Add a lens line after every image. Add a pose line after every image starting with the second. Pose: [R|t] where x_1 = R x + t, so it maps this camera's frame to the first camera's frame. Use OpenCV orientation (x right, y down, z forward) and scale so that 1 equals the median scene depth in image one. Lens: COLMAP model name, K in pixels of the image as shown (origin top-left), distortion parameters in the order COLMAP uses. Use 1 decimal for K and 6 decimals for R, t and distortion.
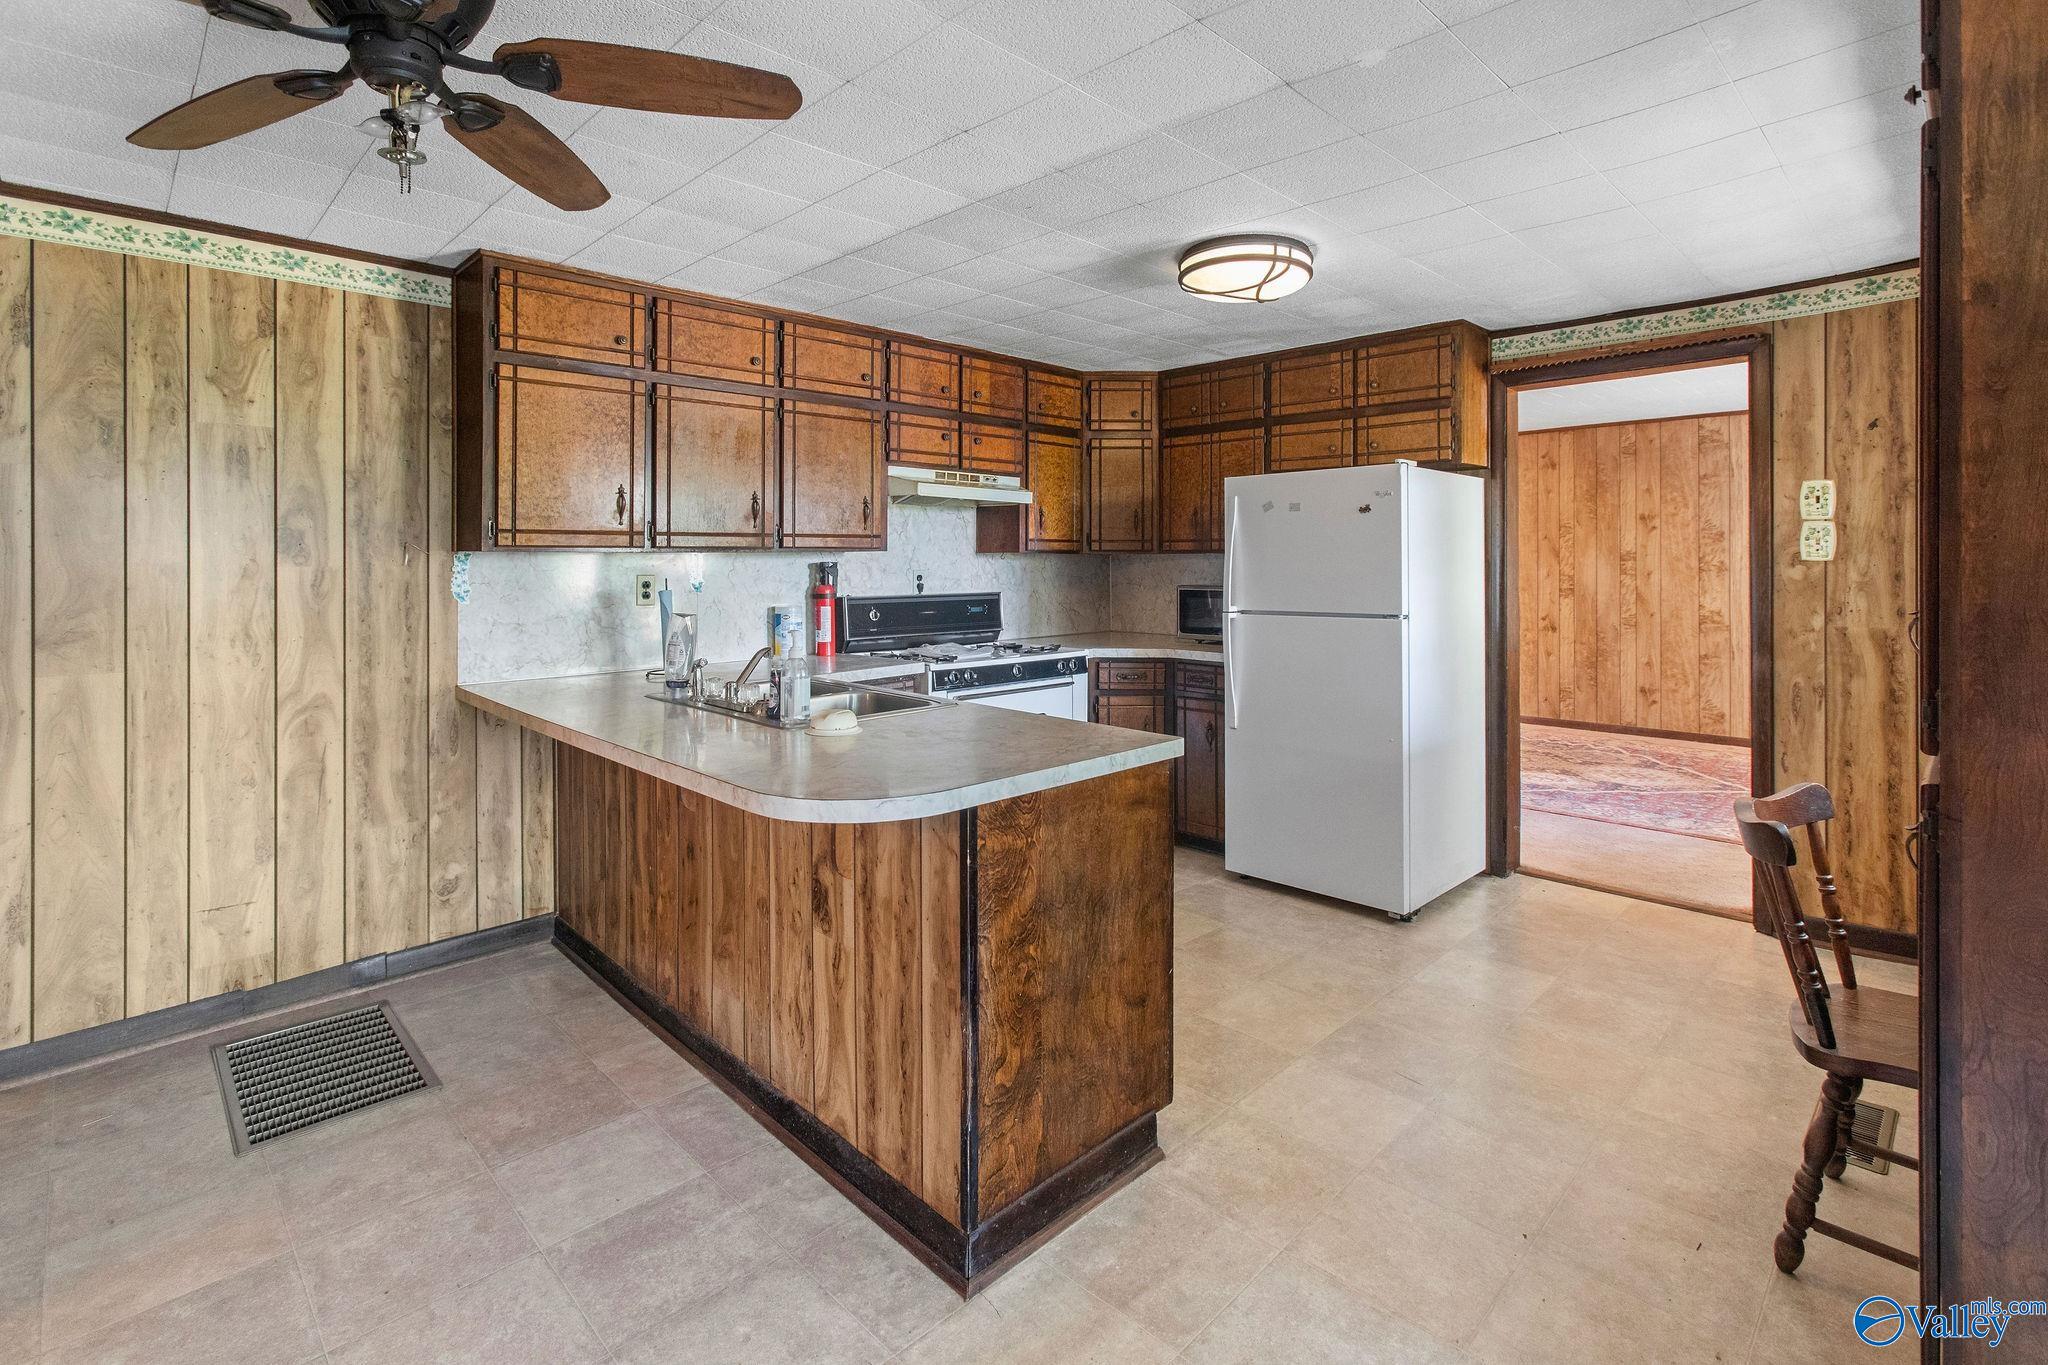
lens RADIAL K [[928.8, 0, 1034.7], [0, 928.8, 565.7], [0, 0, 1]] dist [-0.007536, 0.004701]
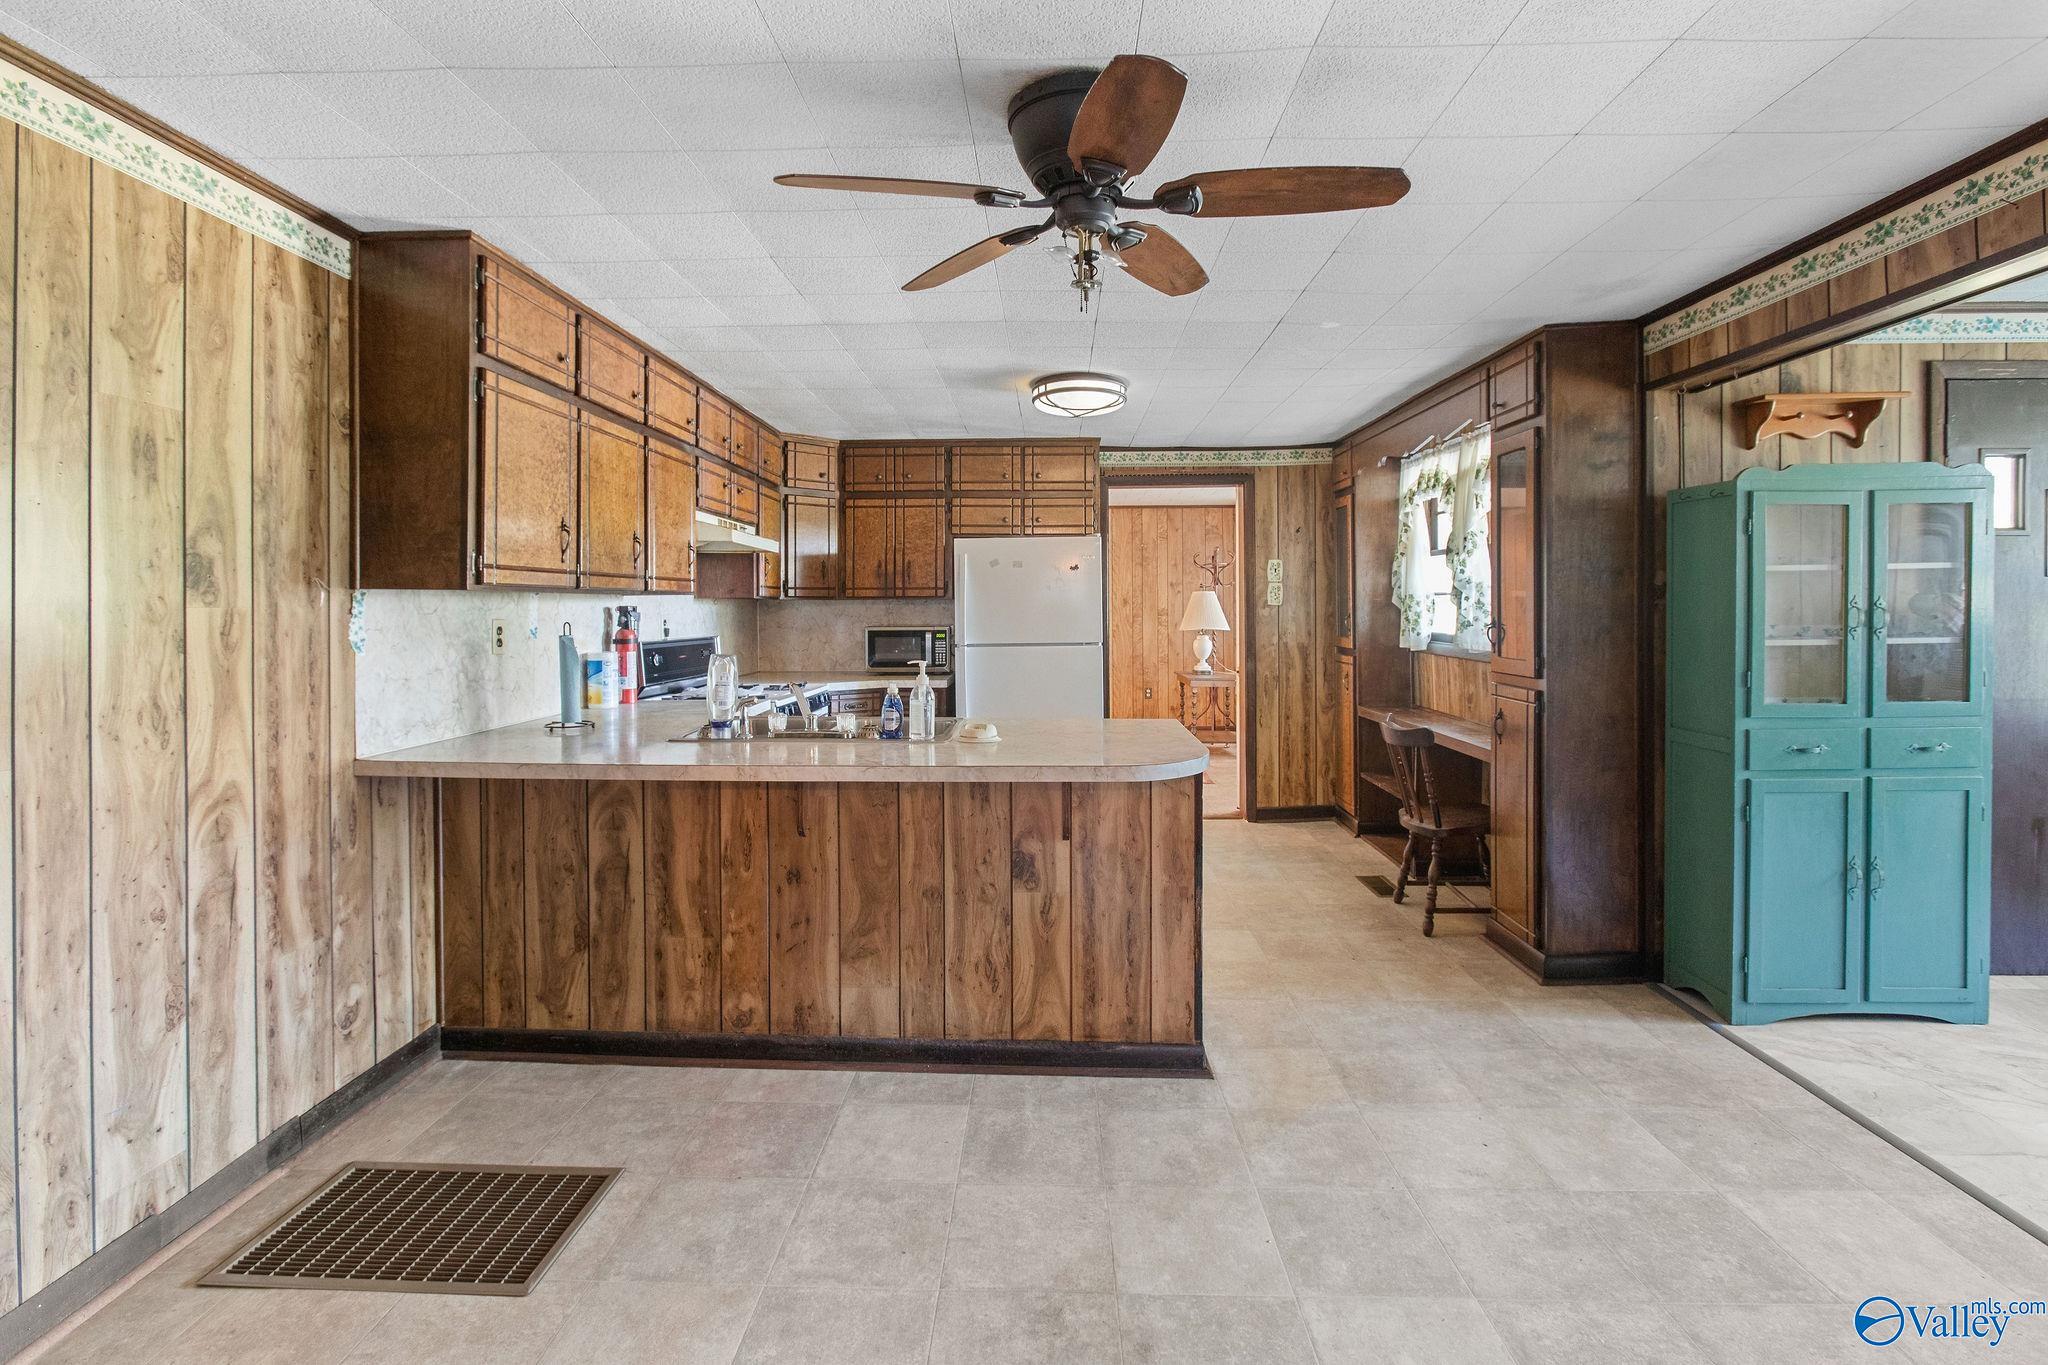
lens RADIAL K [[928.8, 0, 978.7], [0, 928.8, 615.7], [0, 0, 1]] dist [-0.007536, 0.004701]
pose [[0.745127, -0.005092, 0.666903, -0.784223], [0.004894, 0.999986, 0.002167, 0.008283], [-0.666905, 0.001649, 0.745141, 0.060634]]
